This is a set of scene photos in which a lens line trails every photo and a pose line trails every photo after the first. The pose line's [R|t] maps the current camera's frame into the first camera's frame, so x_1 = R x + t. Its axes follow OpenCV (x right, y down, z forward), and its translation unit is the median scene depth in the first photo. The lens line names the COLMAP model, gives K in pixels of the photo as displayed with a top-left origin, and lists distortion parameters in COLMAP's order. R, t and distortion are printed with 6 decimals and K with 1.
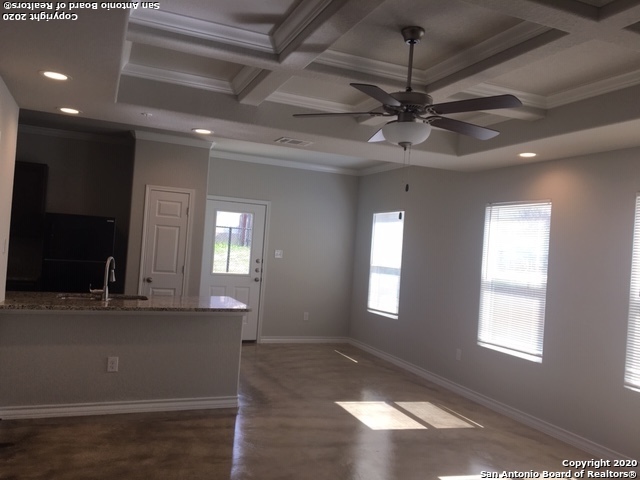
lens RADIAL K [[542.9, 0, 320.0], [0, 542.9, 240.0], [0, 0, 1]] dist [0.073318, -0.068731]
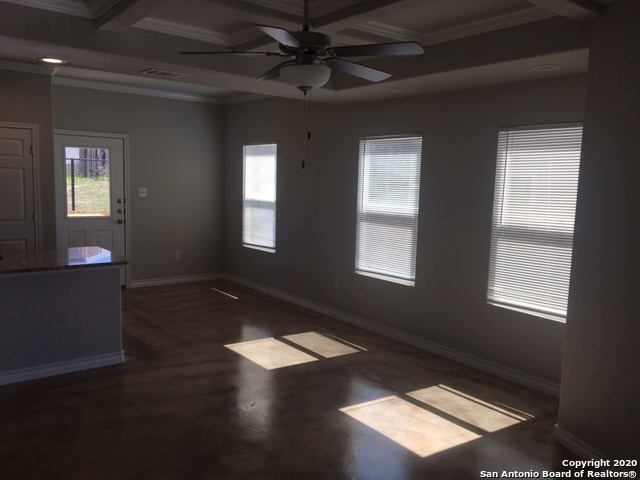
lens RADIAL K [[542.9, 0, 320.0], [0, 542.9, 240.0], [0, 0, 1]] dist [0.073318, -0.068731]
pose [[0.962610, -0.071006, 0.261419, -0.051898], [0.032885, 0.988529, 0.147409, -0.031621], [-0.268887, -0.133300, 0.953903, 0.027353]]
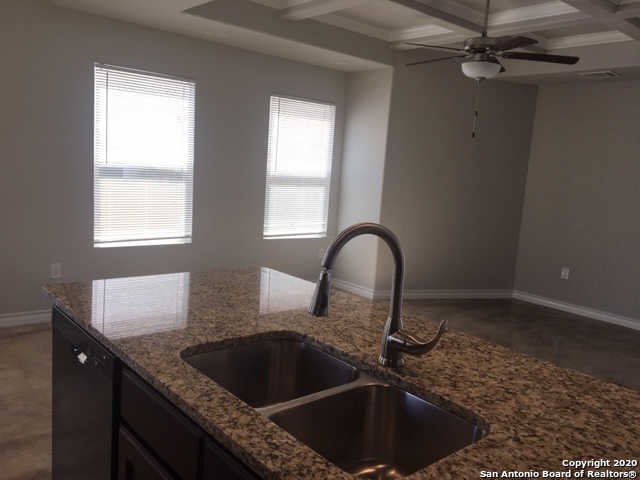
lens RADIAL K [[542.9, 0, 320.0], [0, 542.9, 240.0], [0, 0, 1]] dist [0.073318, -0.068731]
pose [[-0.357549, -0.259424, 0.897139, -0.578100], [-0.143459, 0.964498, 0.221728, -0.043327], [-0.922810, -0.049424, -0.382072, 1.103924]]
